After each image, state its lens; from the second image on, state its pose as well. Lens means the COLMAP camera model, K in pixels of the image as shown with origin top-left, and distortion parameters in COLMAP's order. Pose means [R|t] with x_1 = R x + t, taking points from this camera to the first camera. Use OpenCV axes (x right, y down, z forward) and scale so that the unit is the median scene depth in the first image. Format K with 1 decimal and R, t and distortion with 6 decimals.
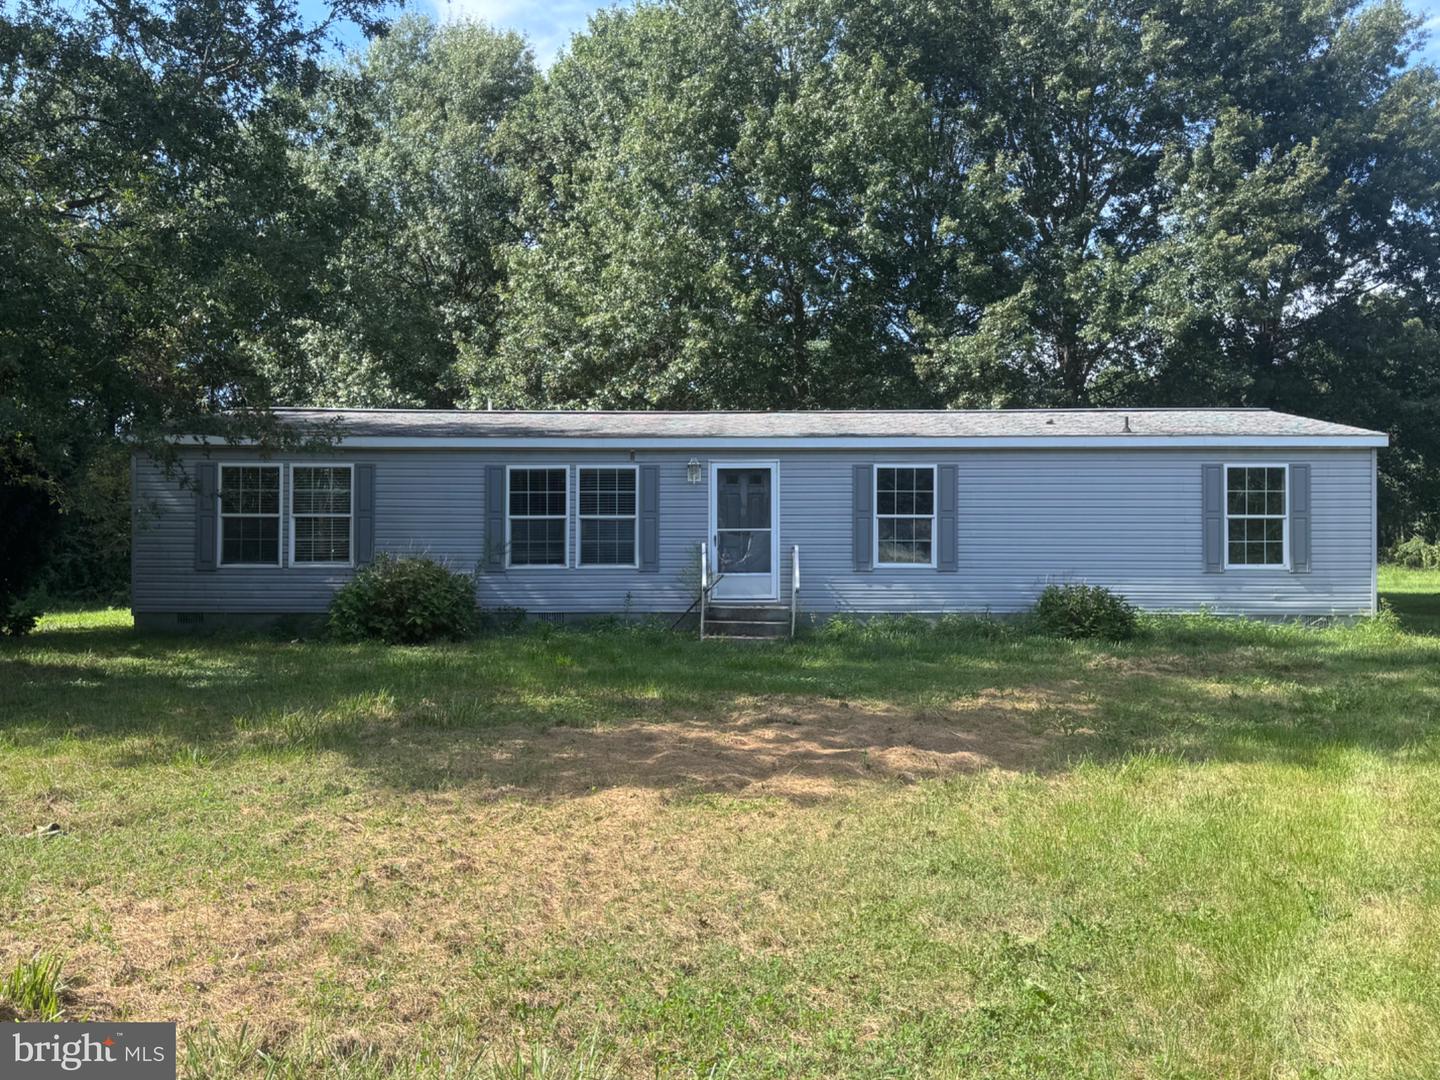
lens RADIAL K [[1310.9, 0, 720.0], [0, 1310.9, 540.0], [0, 0, 1]] dist [0.158698, -0.341575]
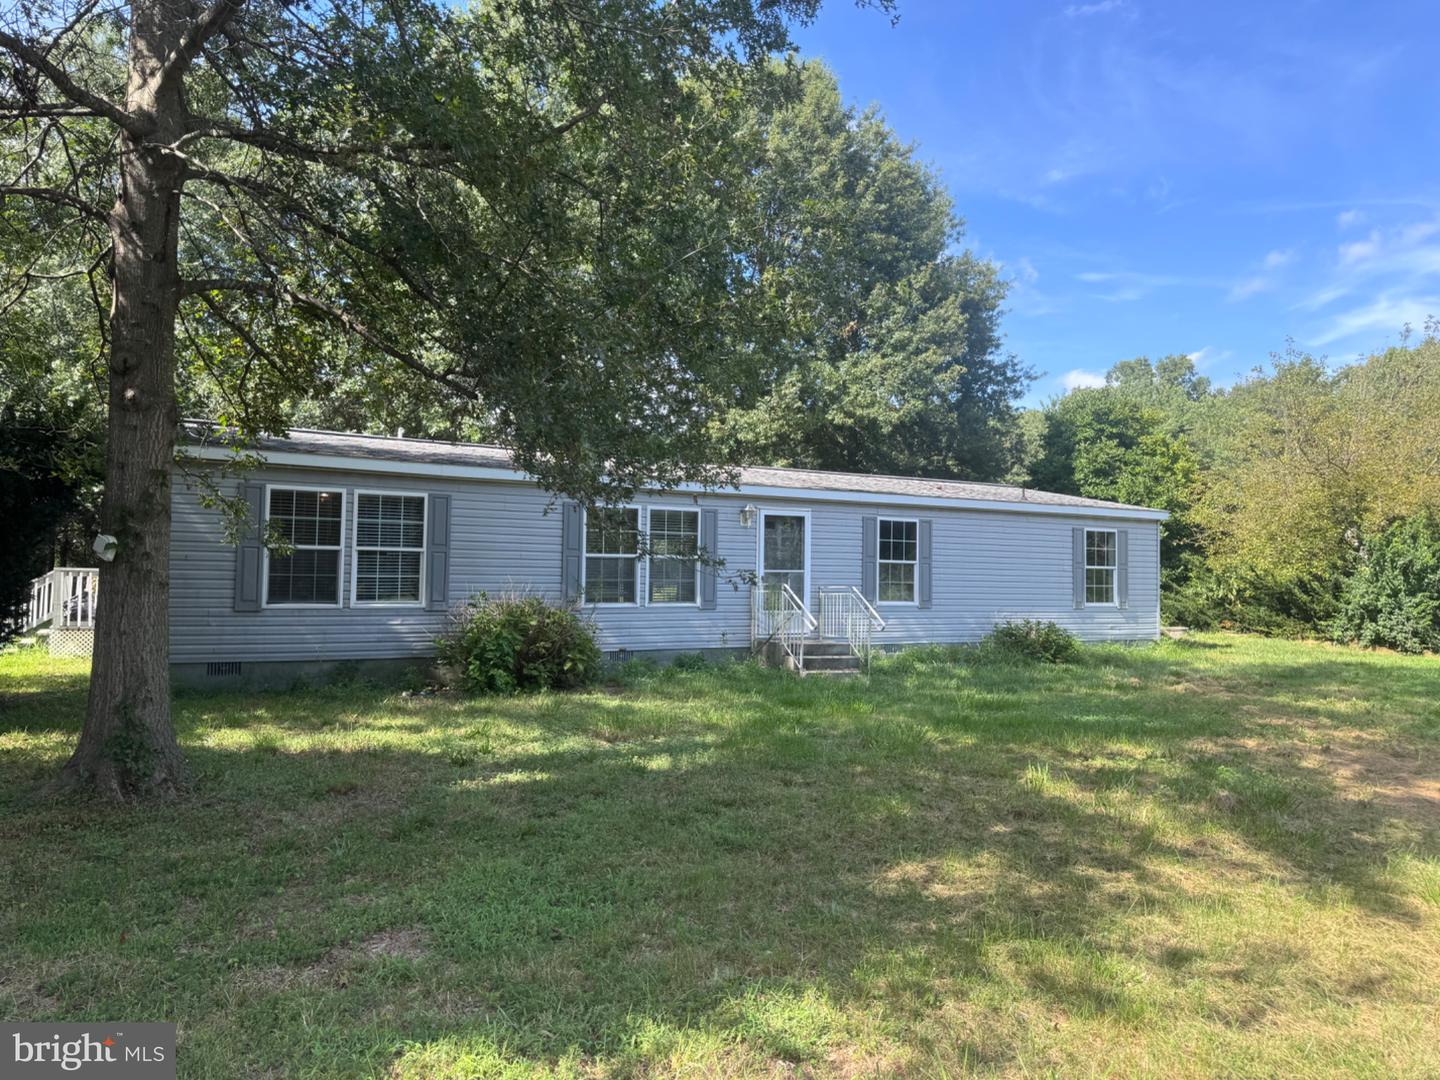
lens RADIAL K [[1014.5, 0, 720.0], [0, 1014.5, 540.0], [0, 0, 1]] dist [0.091717, -0.000119]
pose [[0.865151, 0.029488, 0.500644, -0.455092], [-0.019489, 0.999493, -0.025191, -0.011504], [-0.501133, 0.012037, 0.865287, 0.288604]]
